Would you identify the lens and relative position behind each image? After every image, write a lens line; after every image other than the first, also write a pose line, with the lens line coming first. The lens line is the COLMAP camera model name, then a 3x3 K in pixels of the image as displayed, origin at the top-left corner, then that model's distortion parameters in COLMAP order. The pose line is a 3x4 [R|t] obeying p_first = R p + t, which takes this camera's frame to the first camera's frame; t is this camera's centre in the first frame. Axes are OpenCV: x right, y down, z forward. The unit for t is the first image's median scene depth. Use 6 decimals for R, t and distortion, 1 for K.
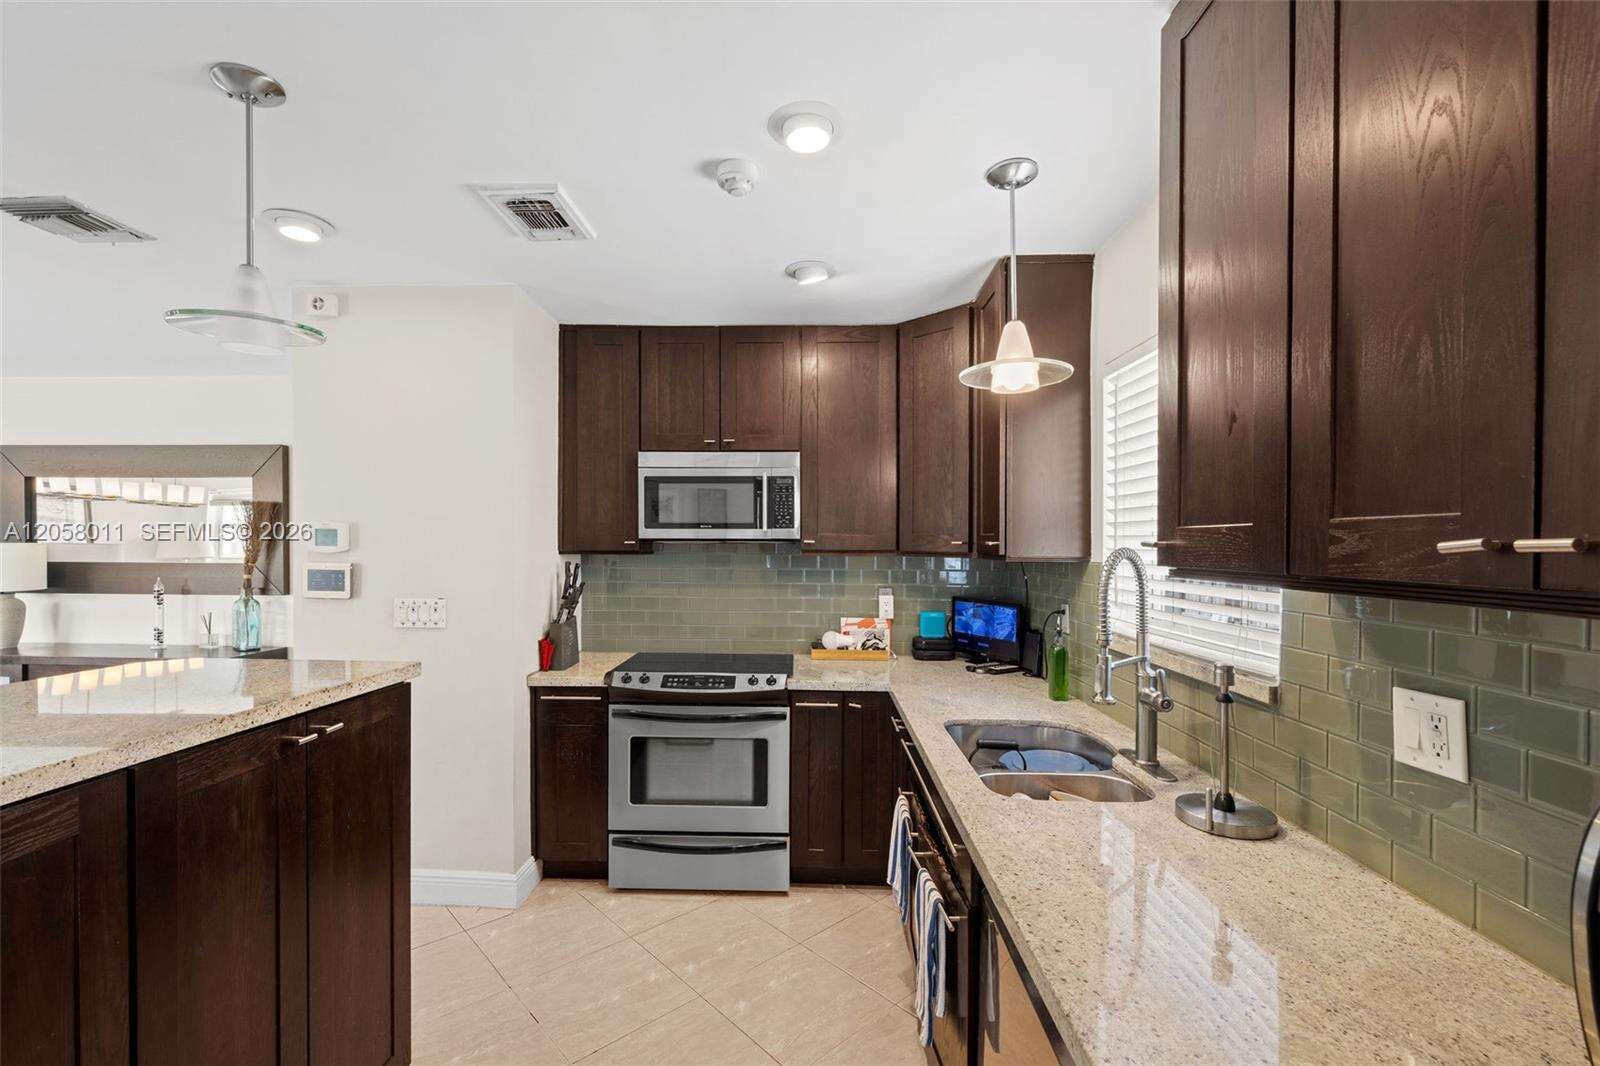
lens RADIAL K [[682.1, 0, 776.4], [0, 682.1, 551.3], [0, 0, 1]] dist [-0.000875, -0.002468]
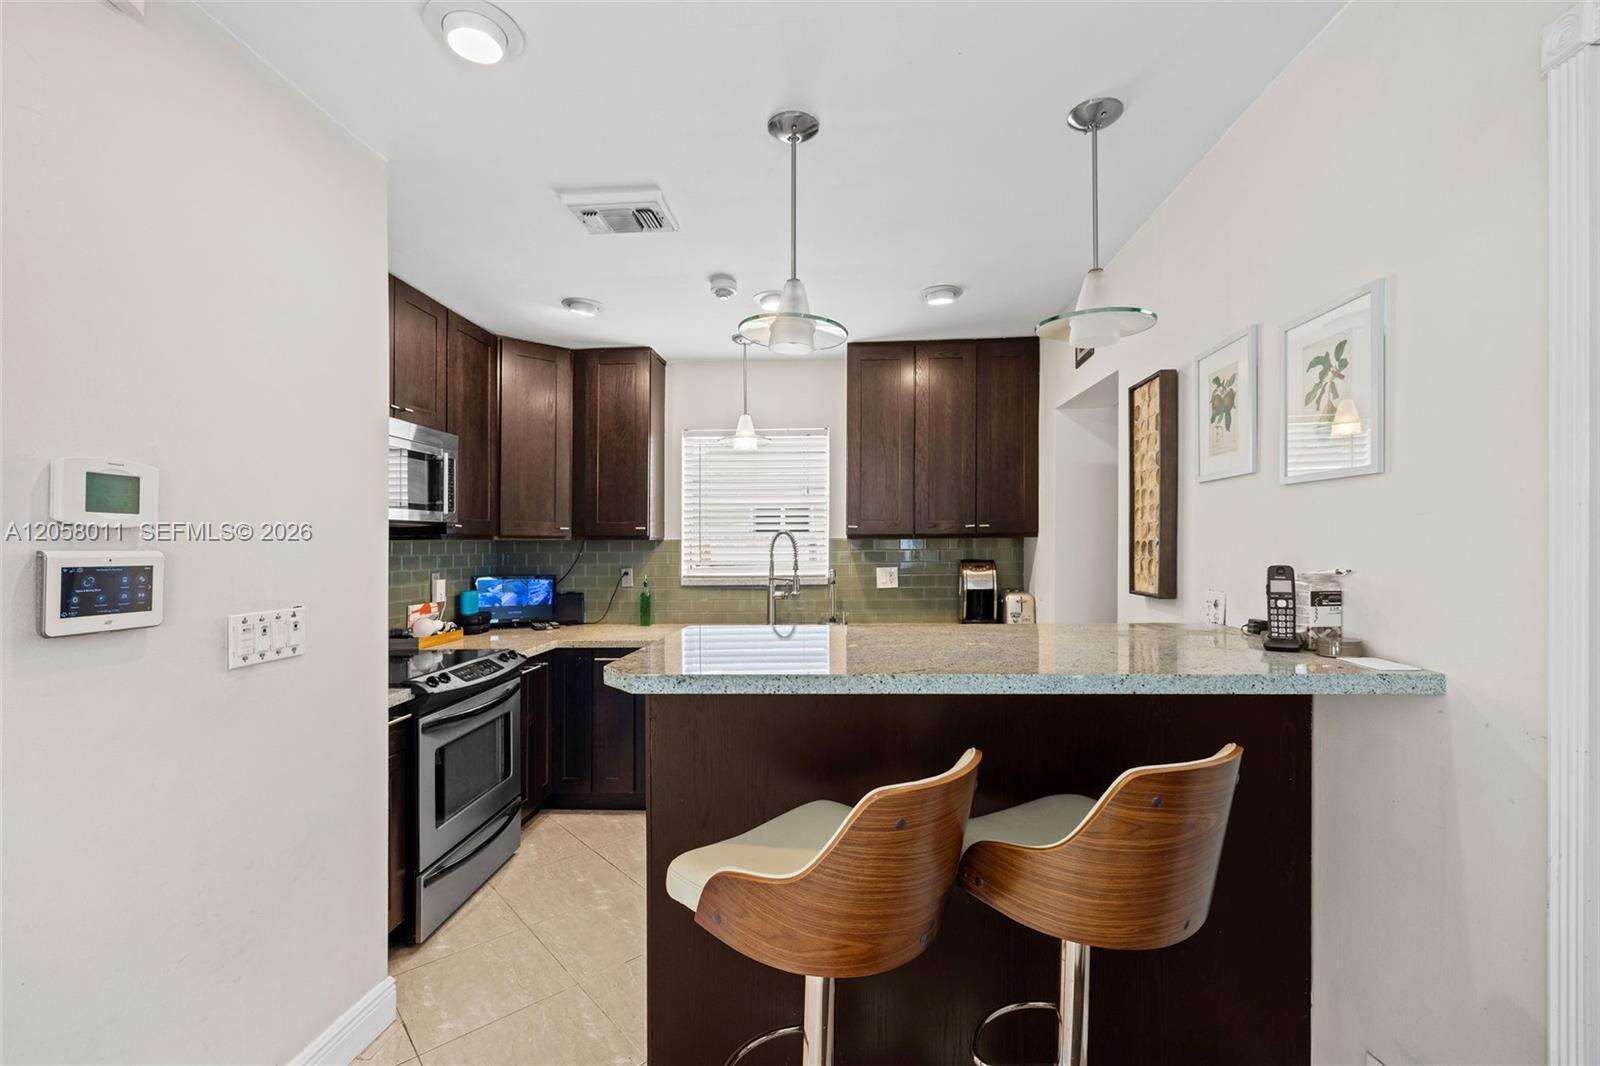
lens RADIAL K [[682.1, 0, 817.8], [0, 682.1, 548.3], [0, 0, 1]] dist [-0.000875, -0.002468]
pose [[0.002089, -0.013427, 0.999908, -0.931585], [0.018108, 0.999746, 0.013387, 0.014714], [-0.999834, 0.018078, 0.002332, 0.451677]]
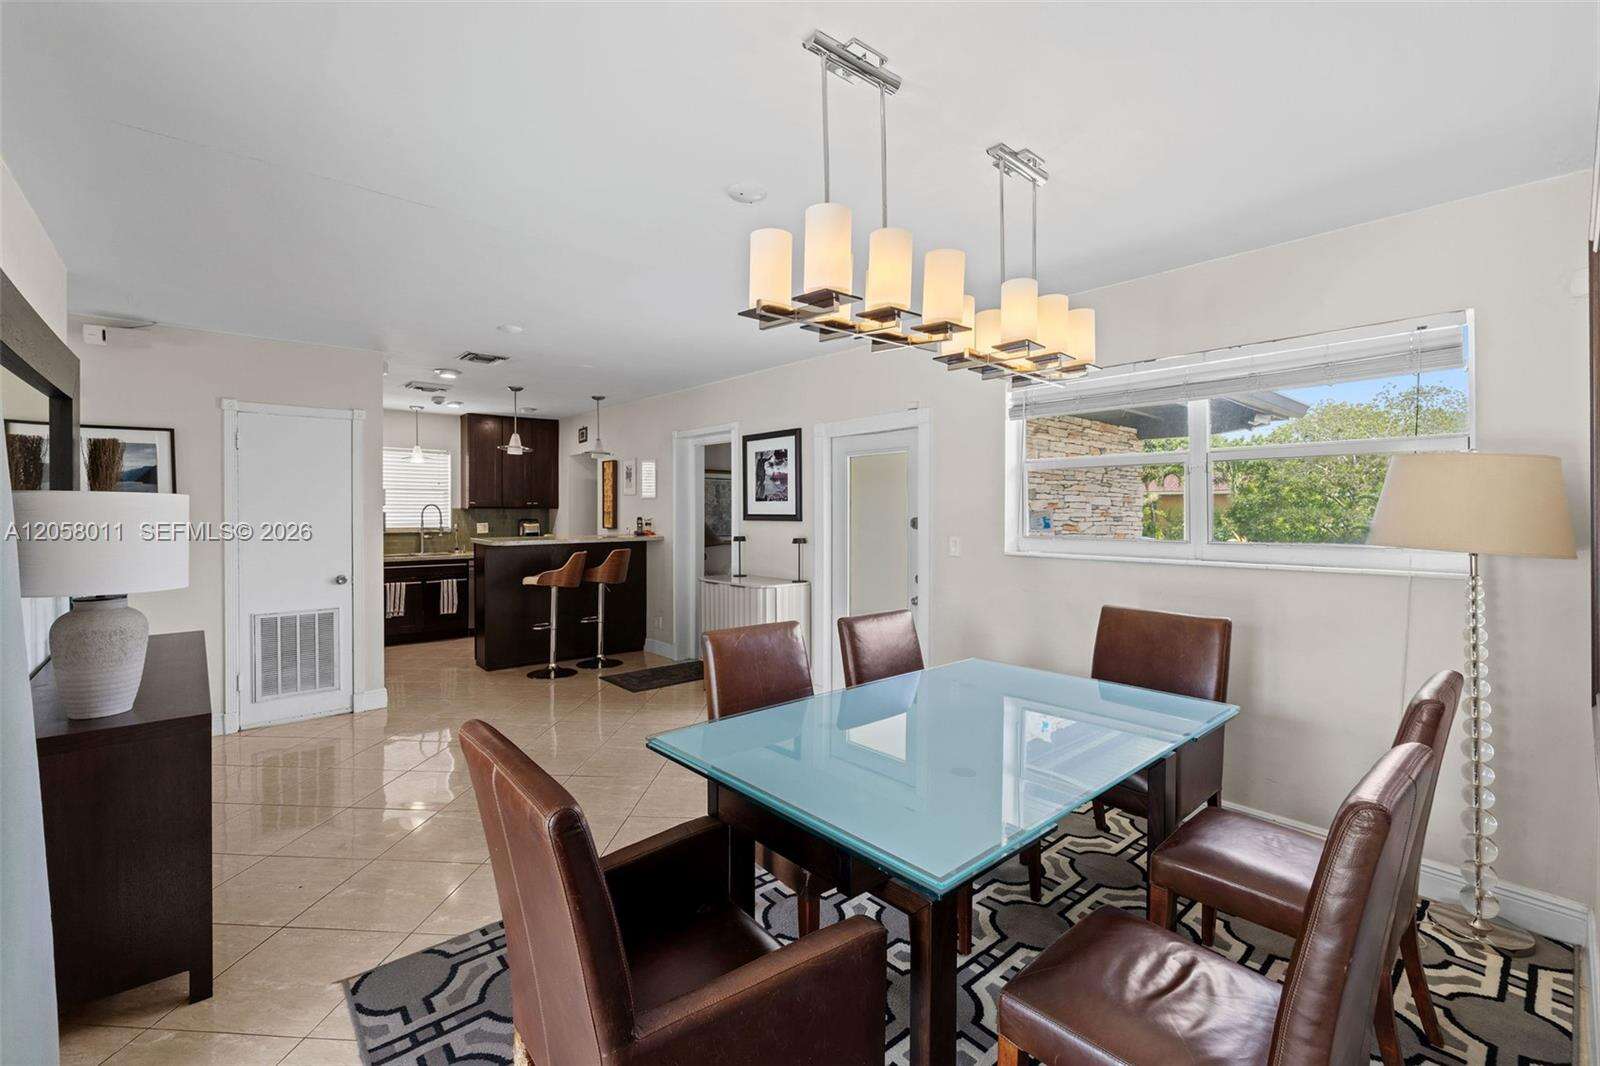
lens RADIAL K [[641.2, 0, 791.0], [0, 641.2, 524.4], [0, 0, 1]] dist [0.002793, 0.000177]
pose [[-0.696754, -0.024564, 0.716889, -2.180300], [0.000131, 0.999409, 0.034372, -0.007073], [-0.717310, 0.024043, -0.696339, 1.163359]]
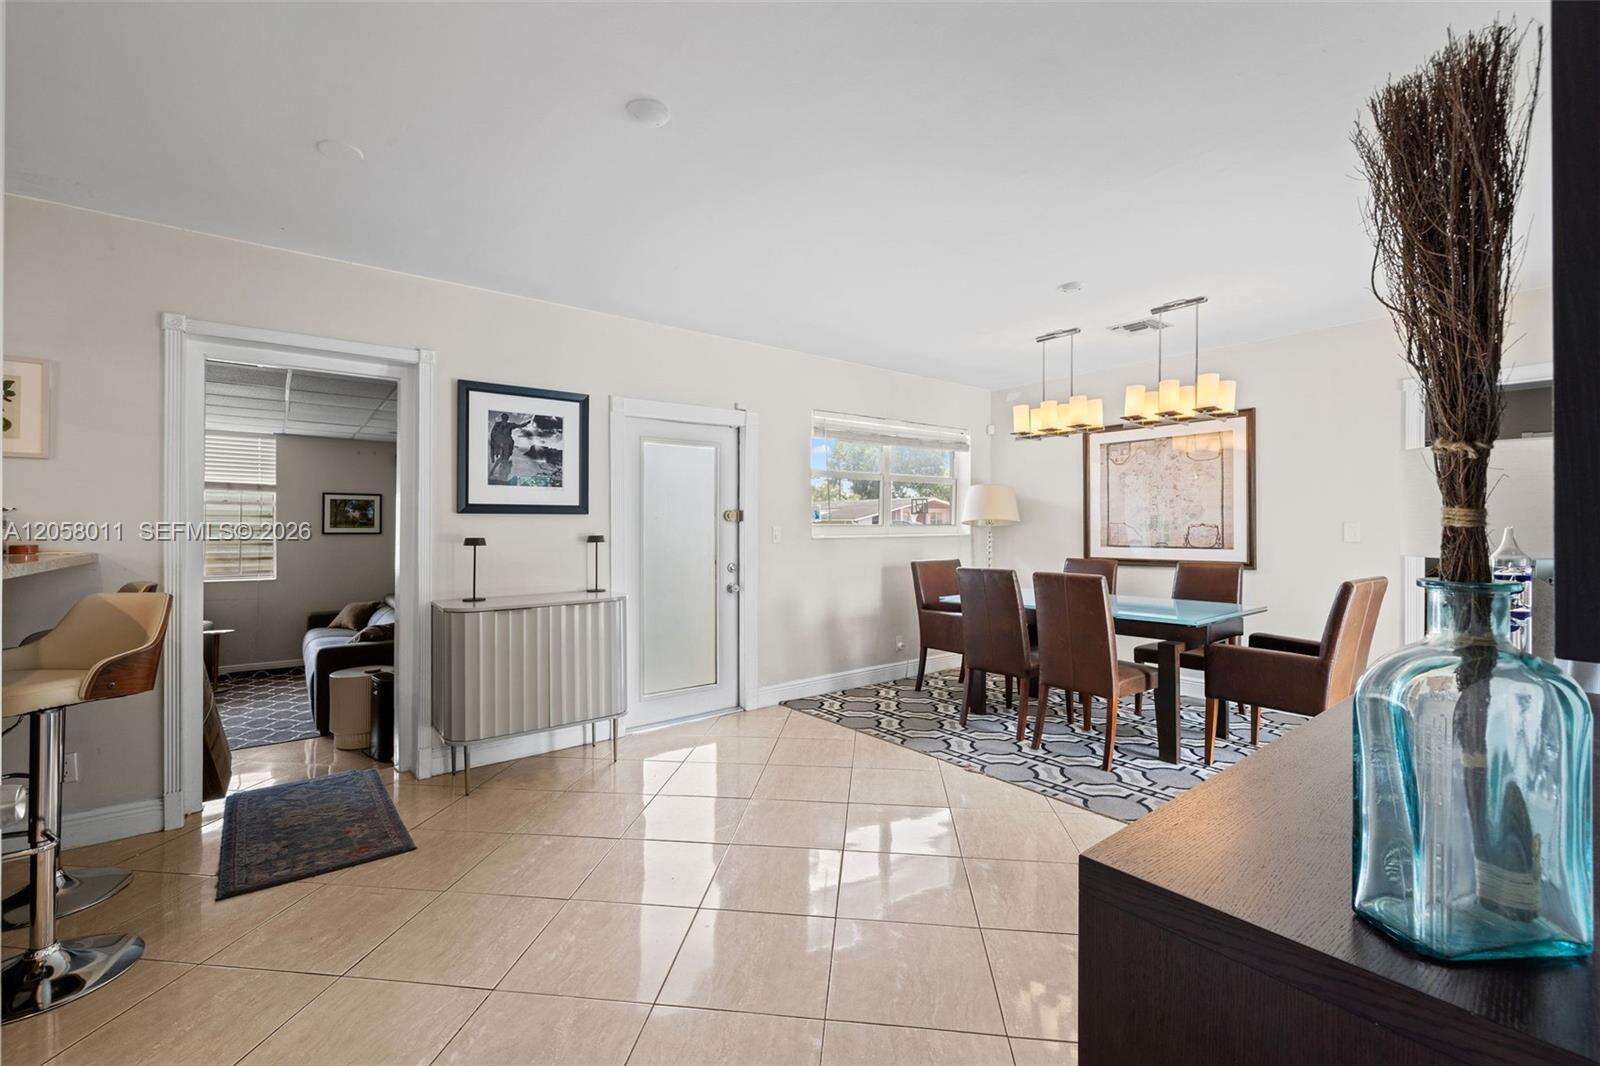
lens RADIAL K [[682.1, 0, 803.3], [0, 682.1, 513.4], [0, 0, 1]] dist [-0.000875, -0.002468]
pose [[-0.751489, -0.016056, -0.659550, -0.664543], [-0.006668, 0.999838, -0.016742, 0.051783], [0.659712, -0.008183, -0.751474, 1.292175]]
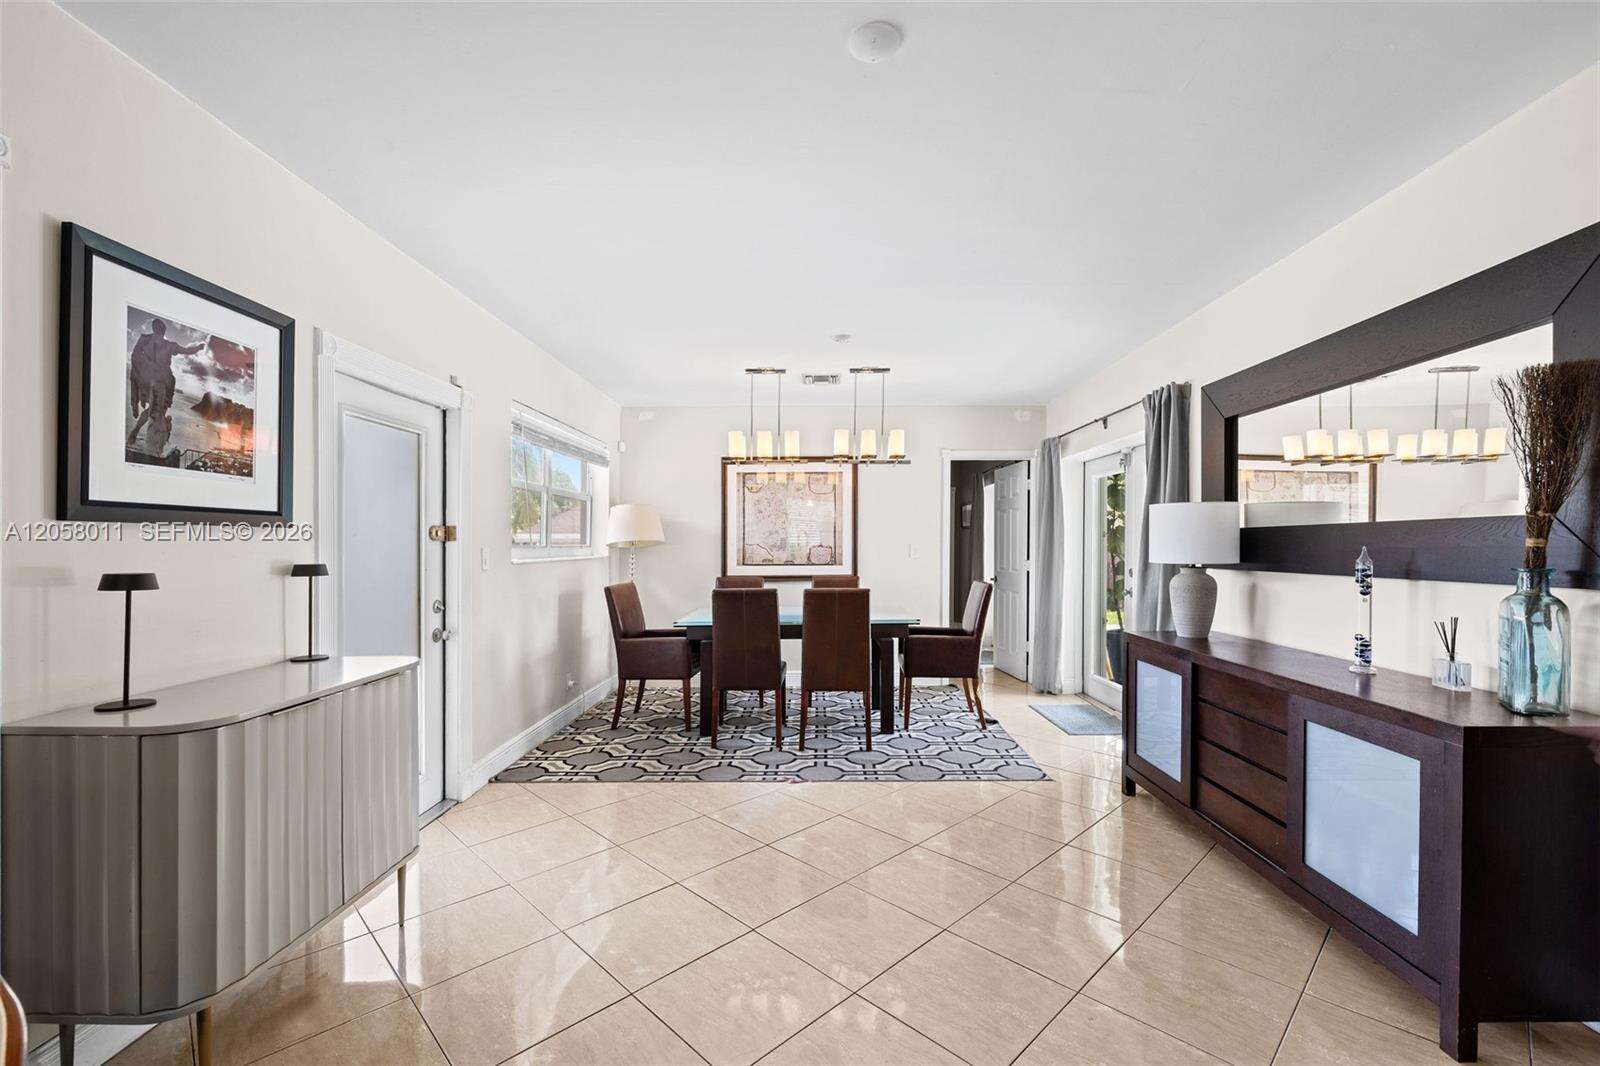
lens RADIAL K [[682.1, 0, 828.5], [0, 682.1, 544.1], [0, 0, 1]] dist [-0.000875, -0.002468]
pose [[0.057770, -0.007246, -0.998304, -0.455719], [-0.006224, 0.999952, -0.007618, 0.054402], [0.998310, 0.006654, 0.057722, 0.646867]]
